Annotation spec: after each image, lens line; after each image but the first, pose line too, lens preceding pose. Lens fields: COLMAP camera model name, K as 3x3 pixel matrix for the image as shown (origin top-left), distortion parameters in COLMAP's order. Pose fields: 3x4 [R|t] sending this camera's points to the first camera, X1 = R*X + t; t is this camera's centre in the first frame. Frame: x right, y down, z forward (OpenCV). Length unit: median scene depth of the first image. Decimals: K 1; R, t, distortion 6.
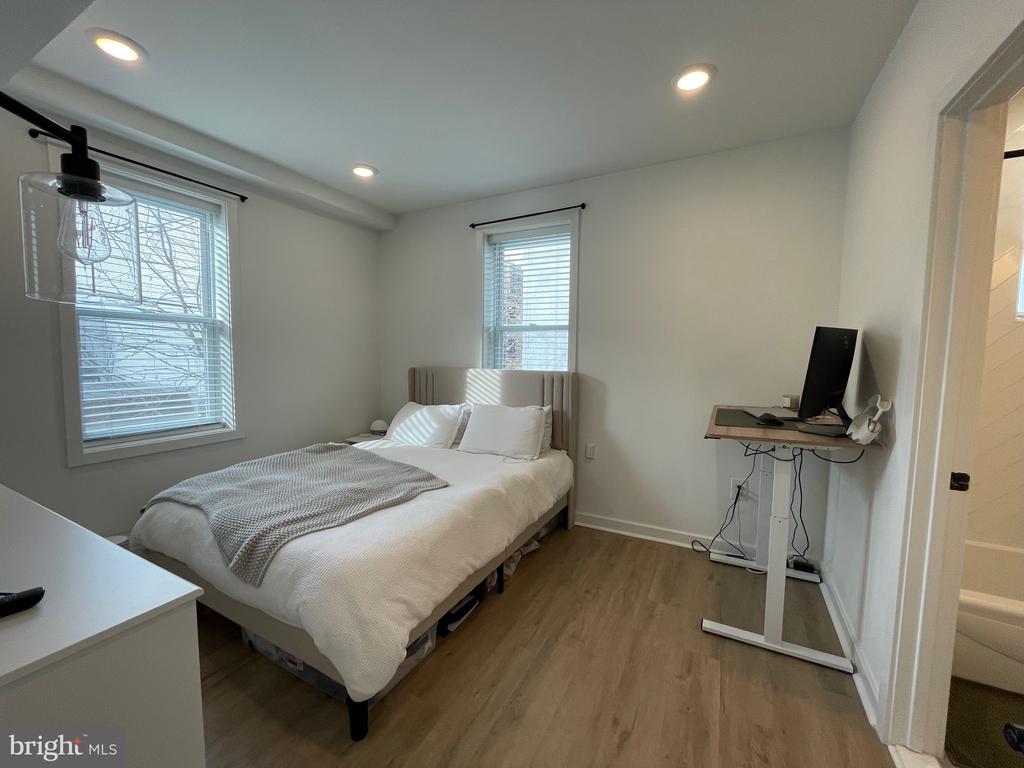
lens RADIAL K [[406.6, 0, 513.1], [0, 406.6, 384.9], [0, 0, 1]] dist [-0.007716, -0.000385]
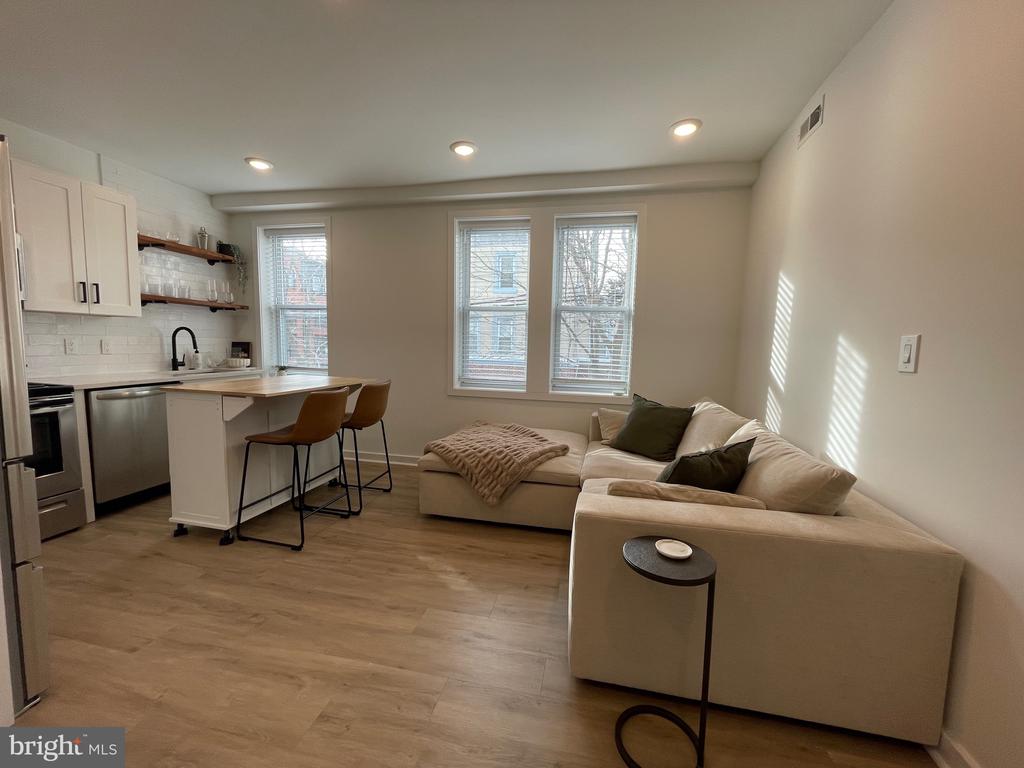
lens RADIAL K [[412.7, 0, 512.0], [0, 412.7, 384.0], [0, 0, 1]] dist [-0.001773, -0.000244]
pose [[0.267748, 0.092177, -0.959070, 0.522801], [-0.093162, 0.993226, 0.069451, -0.003485], [0.958974, 0.070754, 0.274522, 0.471280]]
